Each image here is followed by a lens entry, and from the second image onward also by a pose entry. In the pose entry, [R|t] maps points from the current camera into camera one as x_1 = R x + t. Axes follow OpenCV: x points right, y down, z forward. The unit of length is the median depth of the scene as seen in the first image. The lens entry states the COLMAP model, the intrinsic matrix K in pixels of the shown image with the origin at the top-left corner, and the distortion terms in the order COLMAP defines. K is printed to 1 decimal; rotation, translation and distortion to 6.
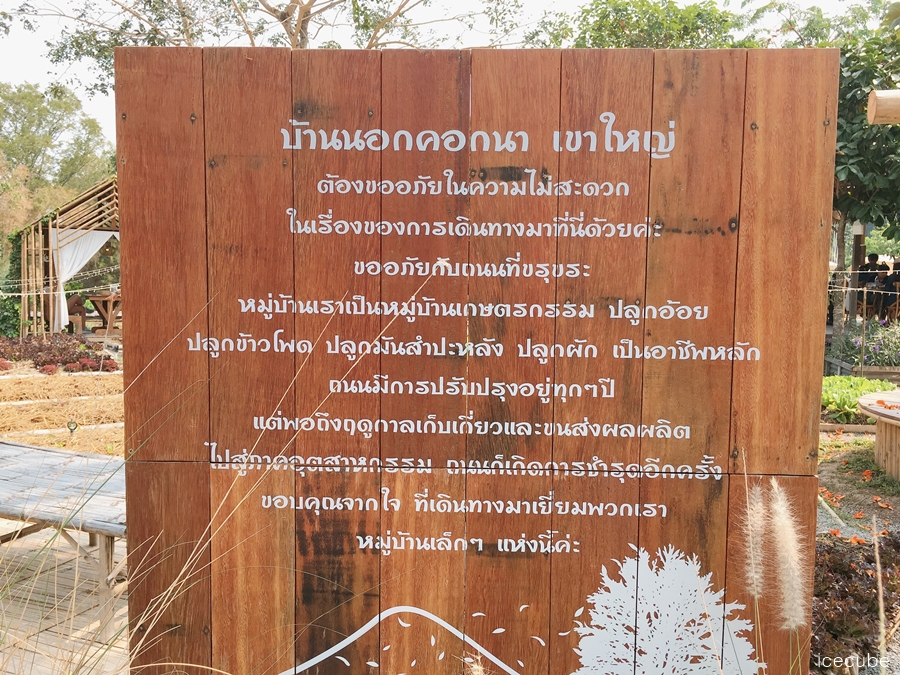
lens RADIAL K [[764.1, 0, 452.6], [0, 764.1, 332.6], [0, 0, 1]] dist [0.042740, -0.059042]
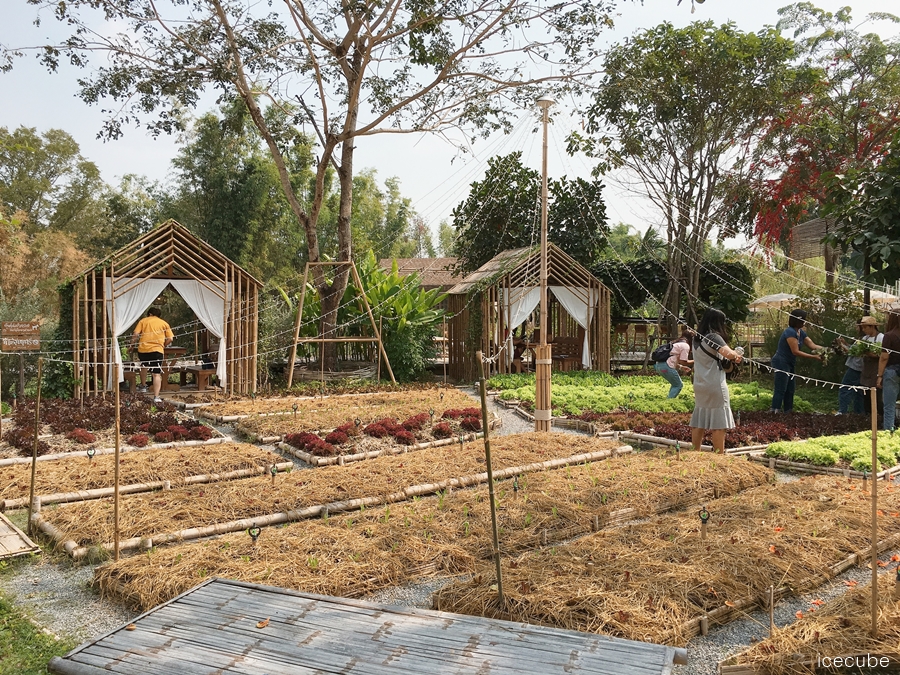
lens RADIAL K [[764.1, 0, 450.3], [0, 764.1, 333.8], [0, 0, 1]] dist [0.042740, -0.059042]
pose [[0.999690, -0.019145, 0.015887, -0.126135], [0.019849, 0.998772, -0.045403, -0.018333], [-0.014998, 0.045705, 0.998842, 0.081517]]
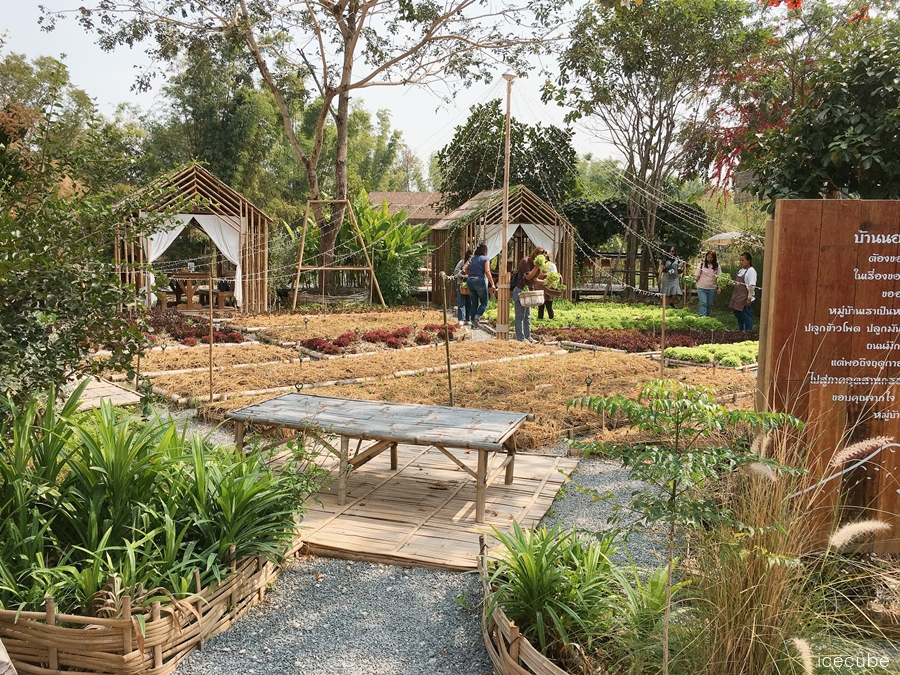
lens RADIAL K [[764.1, 0, 451.3], [0, 764.1, 327.7], [0, 0, 1]] dist [0.042740, -0.059042]
pose [[0.999432, -0.009383, 0.032354, -0.120230], [0.008273, 0.999378, 0.034285, -0.006016], [-0.032656, -0.033998, 0.998888, -0.101391]]
